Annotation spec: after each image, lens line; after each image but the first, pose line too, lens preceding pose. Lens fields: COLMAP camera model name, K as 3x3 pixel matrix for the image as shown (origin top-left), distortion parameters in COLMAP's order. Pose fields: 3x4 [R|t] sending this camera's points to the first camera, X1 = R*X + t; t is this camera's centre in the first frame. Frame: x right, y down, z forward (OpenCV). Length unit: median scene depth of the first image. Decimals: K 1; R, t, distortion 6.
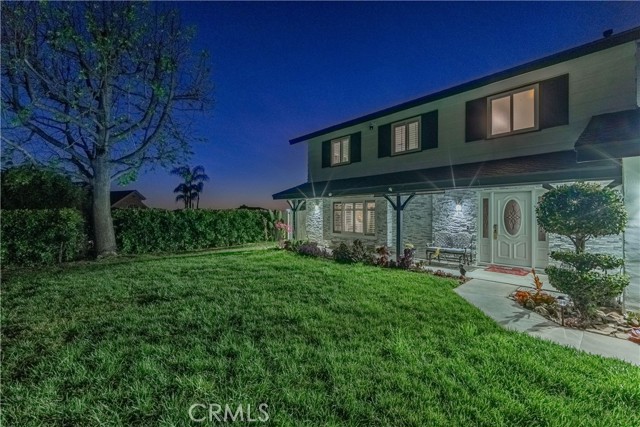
lens RADIAL K [[280.5, 0, 320.0], [0, 280.5, 213.5], [0, 0, 1]] dist [0.003034, 0.000120]
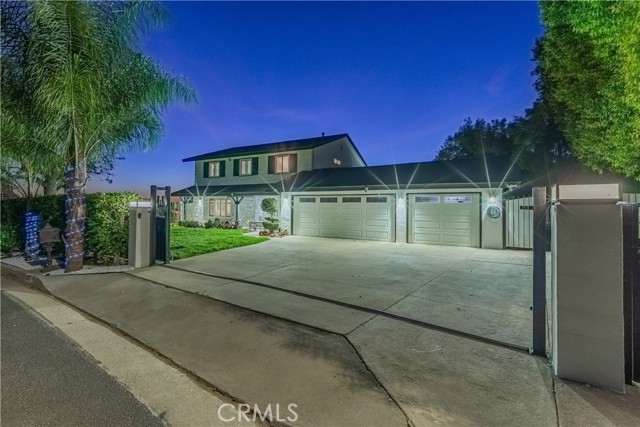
lens RADIAL K [[280.5, 0, 320.0], [0, 280.5, 213.5], [0, 0, 1]] dist [0.003034, 0.000120]
pose [[0.945530, 0.007842, 0.325441, 0.143166], [-0.015579, 0.999654, 0.021175, 0.003645], [-0.325163, -0.025092, 0.945325, -0.957677]]
